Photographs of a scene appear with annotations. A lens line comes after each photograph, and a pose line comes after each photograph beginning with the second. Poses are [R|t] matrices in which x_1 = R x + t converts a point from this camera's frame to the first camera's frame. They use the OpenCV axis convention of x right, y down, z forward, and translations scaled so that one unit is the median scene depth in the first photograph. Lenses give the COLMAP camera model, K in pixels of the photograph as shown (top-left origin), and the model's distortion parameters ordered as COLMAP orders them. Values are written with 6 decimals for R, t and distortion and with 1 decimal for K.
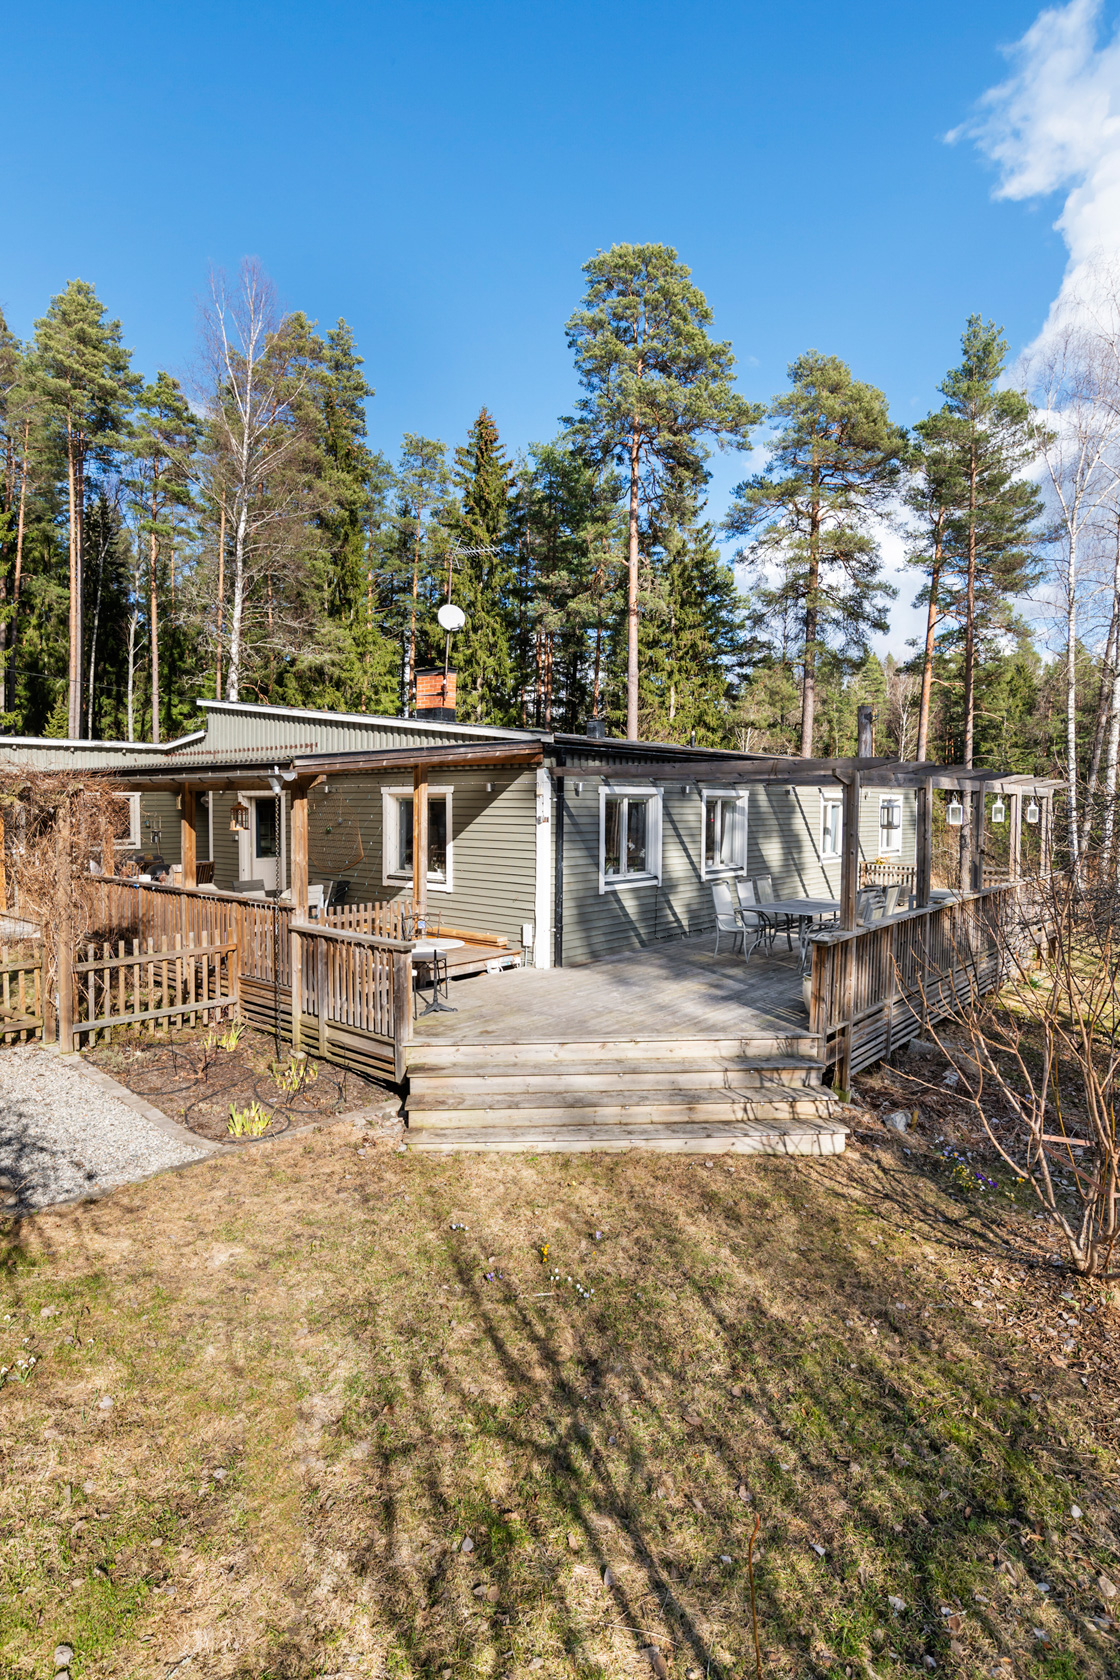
lens RADIAL K [[850.7, 0, 545.1], [0, 850.7, 842.9], [0, 0, 1]] dist [-0.034745, -0.001026]
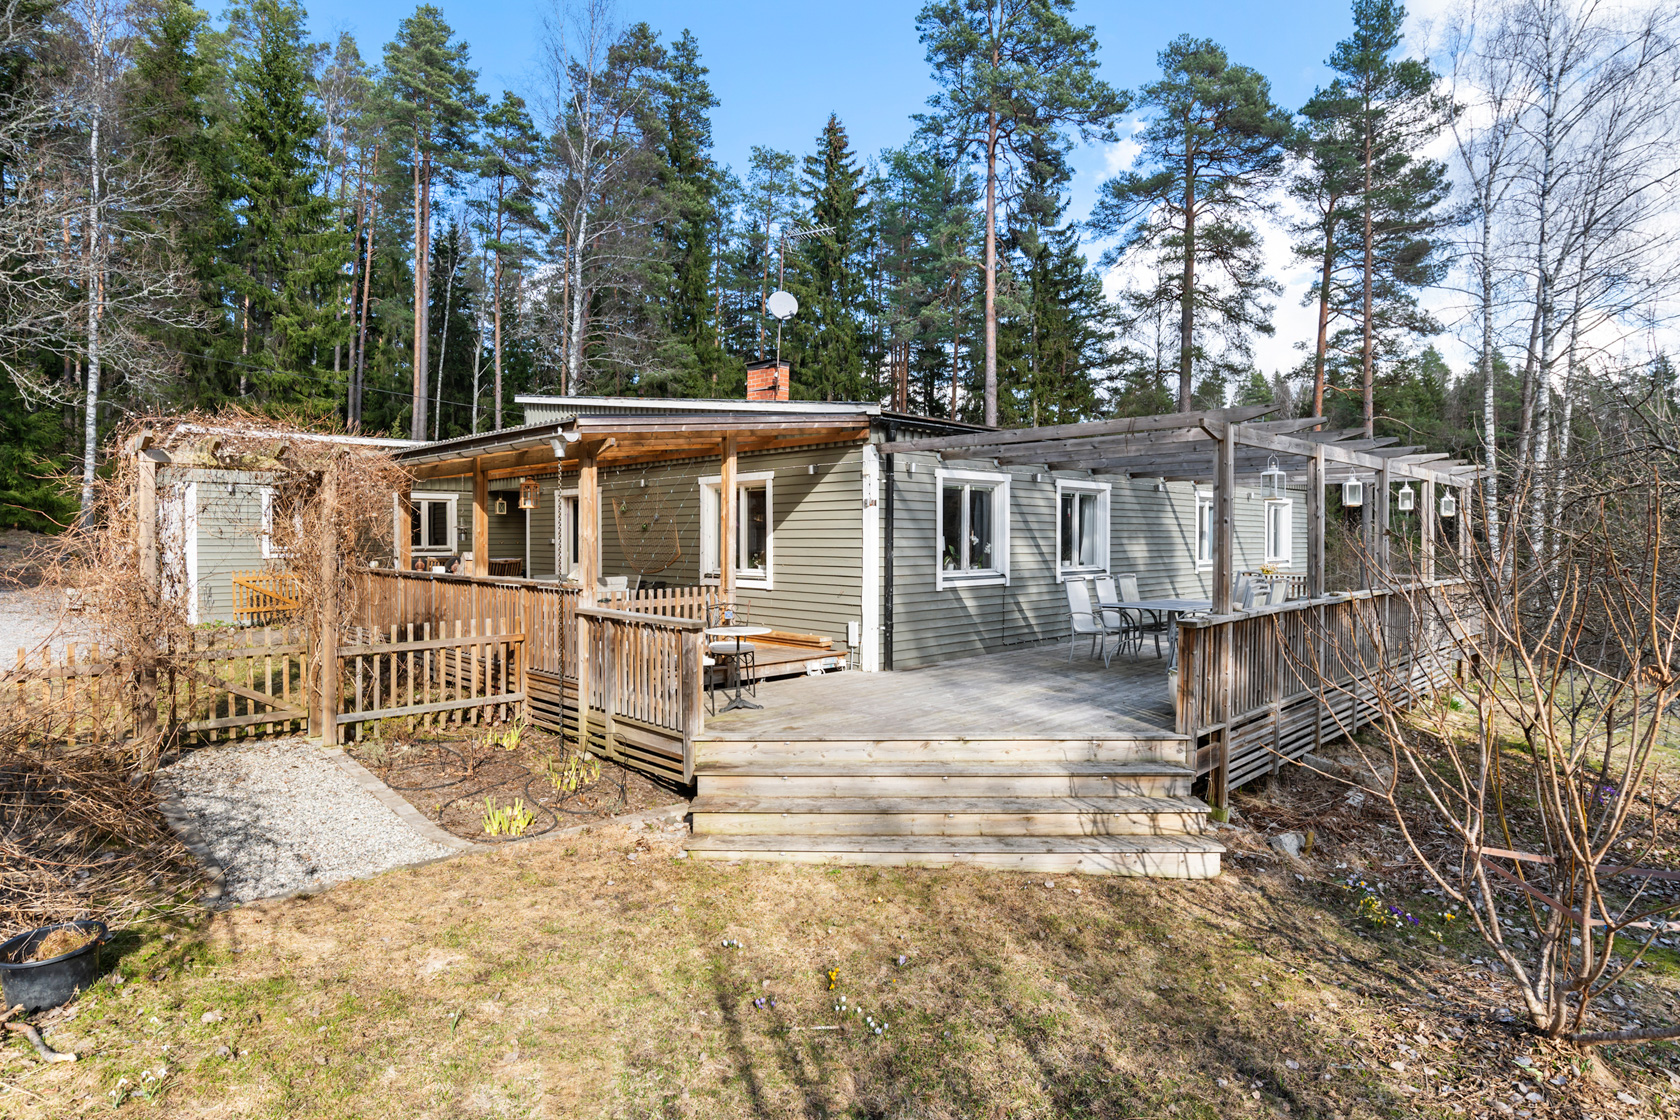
lens RADIAL K [[888.0, 0, 832.9], [0, 888.0, 550.7], [0, 0, 1]] dist [-0.033471, 0.005702]
pose [[0.996496, -0.000641, -0.083644, 0.042300], [-0.002380, 0.999348, -0.036018, 0.064993], [0.083612, 0.036091, 0.995845, 0.088577]]
